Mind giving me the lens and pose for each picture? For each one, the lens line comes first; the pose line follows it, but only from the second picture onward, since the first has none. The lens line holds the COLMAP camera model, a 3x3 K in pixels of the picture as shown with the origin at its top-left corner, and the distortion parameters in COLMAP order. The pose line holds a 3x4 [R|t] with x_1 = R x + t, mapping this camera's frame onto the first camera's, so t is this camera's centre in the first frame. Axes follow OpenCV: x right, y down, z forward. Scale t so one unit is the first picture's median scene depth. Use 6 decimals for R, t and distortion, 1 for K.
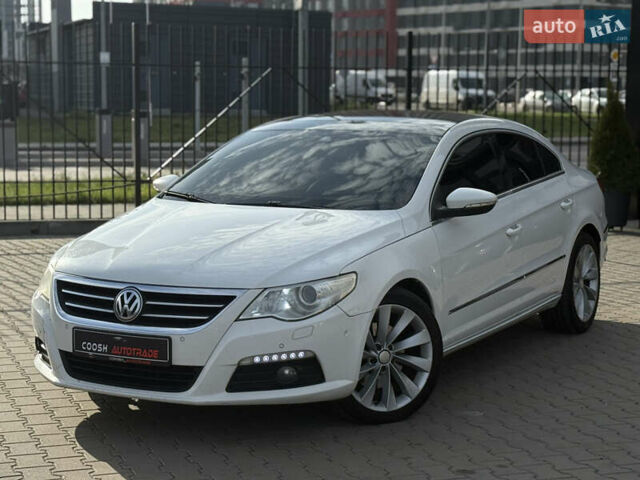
lens RADIAL K [[1328.6, 0, 320.0], [0, 1328.6, 240.0], [0, 0, 1]] dist [0.048661, 0.435244]
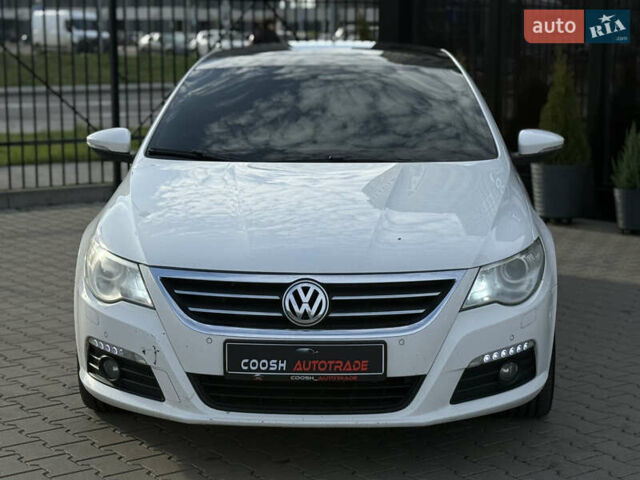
lens RADIAL K [[1328.6, 0, 320.0], [0, 1328.6, 240.0], [0, 0, 1]] dist [0.048661, 0.435244]
pose [[0.901532, -0.071288, 0.426799, -0.451638], [0.055371, 0.997233, 0.049609, -0.022834], [-0.429154, -0.021092, 0.902985, 0.330033]]
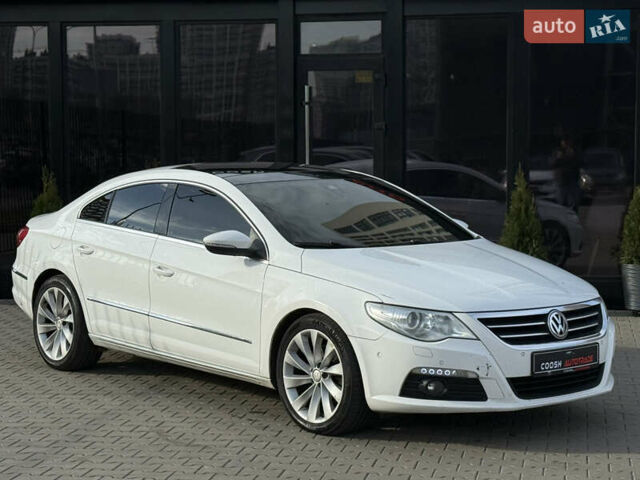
lens RADIAL K [[1328.6, 0, 320.0], [0, 1328.6, 240.0], [0, 0, 1]] dist [0.048661, 0.435244]
pose [[0.376702, -0.076195, 0.923195, -1.318179], [0.108876, 0.993346, 0.037559, -0.094264], [-0.919914, 0.086365, 0.382491, 0.736734]]
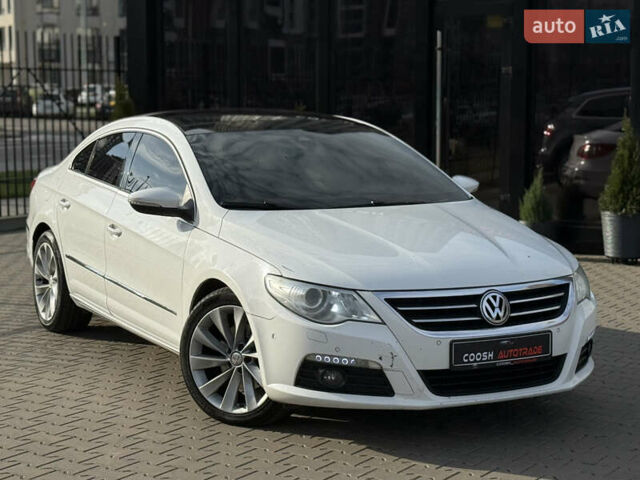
lens RADIAL K [[1328.6, 0, 320.0], [0, 1328.6, 240.0], [0, 0, 1]] dist [0.048661, 0.435244]
pose [[0.558844, -0.098647, 0.823384, -1.025575], [0.097804, 0.993810, 0.052684, -0.066139], [-0.823485, 0.051088, 0.565033, 0.549271]]
